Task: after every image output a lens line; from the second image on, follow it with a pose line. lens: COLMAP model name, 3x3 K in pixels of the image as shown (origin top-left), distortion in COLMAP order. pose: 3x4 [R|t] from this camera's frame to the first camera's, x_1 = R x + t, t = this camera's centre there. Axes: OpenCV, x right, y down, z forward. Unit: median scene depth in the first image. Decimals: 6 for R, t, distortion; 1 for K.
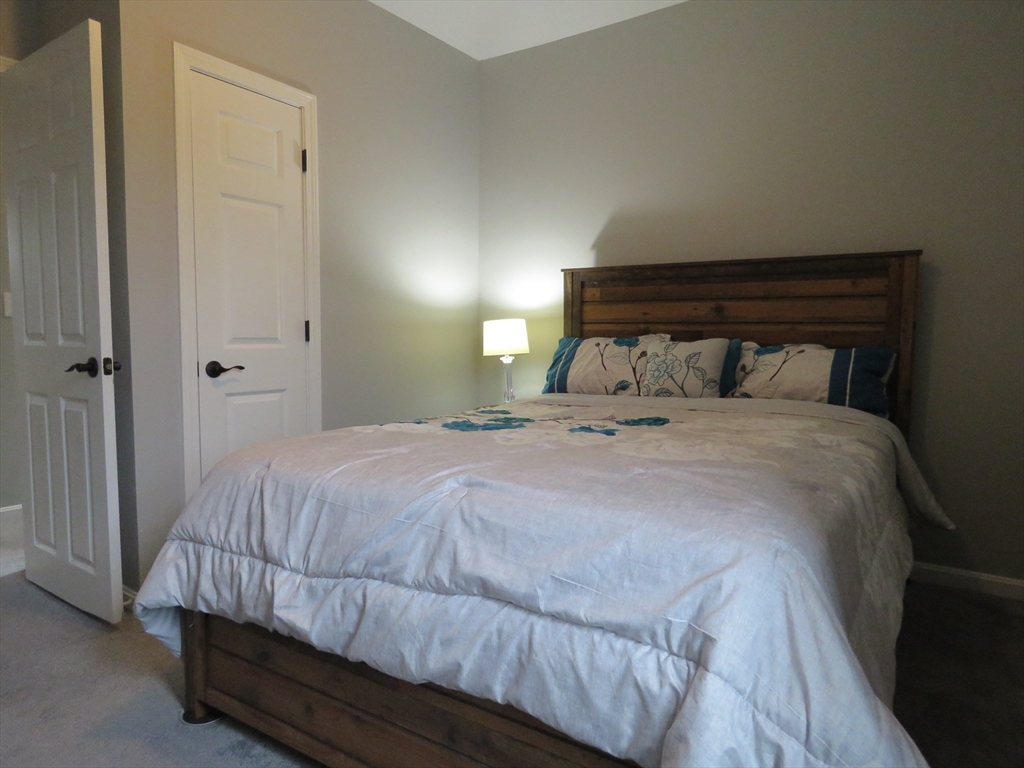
lens RADIAL K [[653.3, 0, 509.4], [0, 653.3, 384.9], [0, 0, 1]] dist [-0.001284, 0.001654]
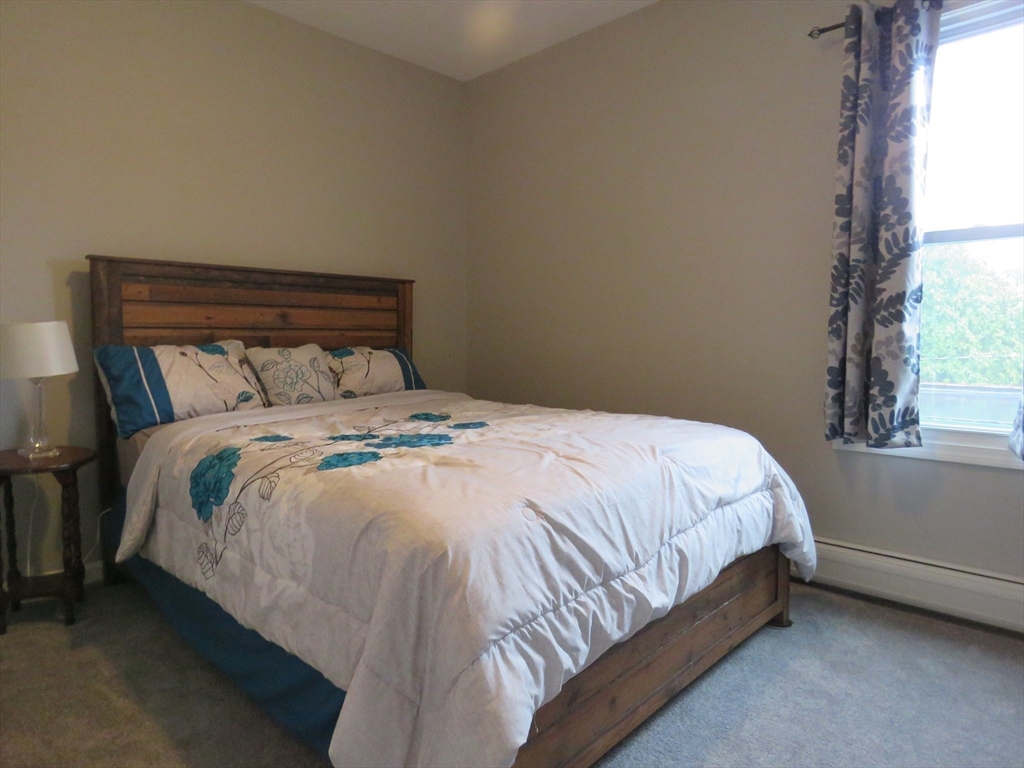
lens RADIAL K [[653.3, 0, 509.4], [0, 653.3, 384.9], [0, 0, 1]] dist [-0.001284, 0.001654]
pose [[0.171396, -0.085116, 0.981519, -0.674970], [0.077276, 0.994353, 0.072735, -0.055477], [-0.982167, 0.063381, 0.177005, 0.478329]]
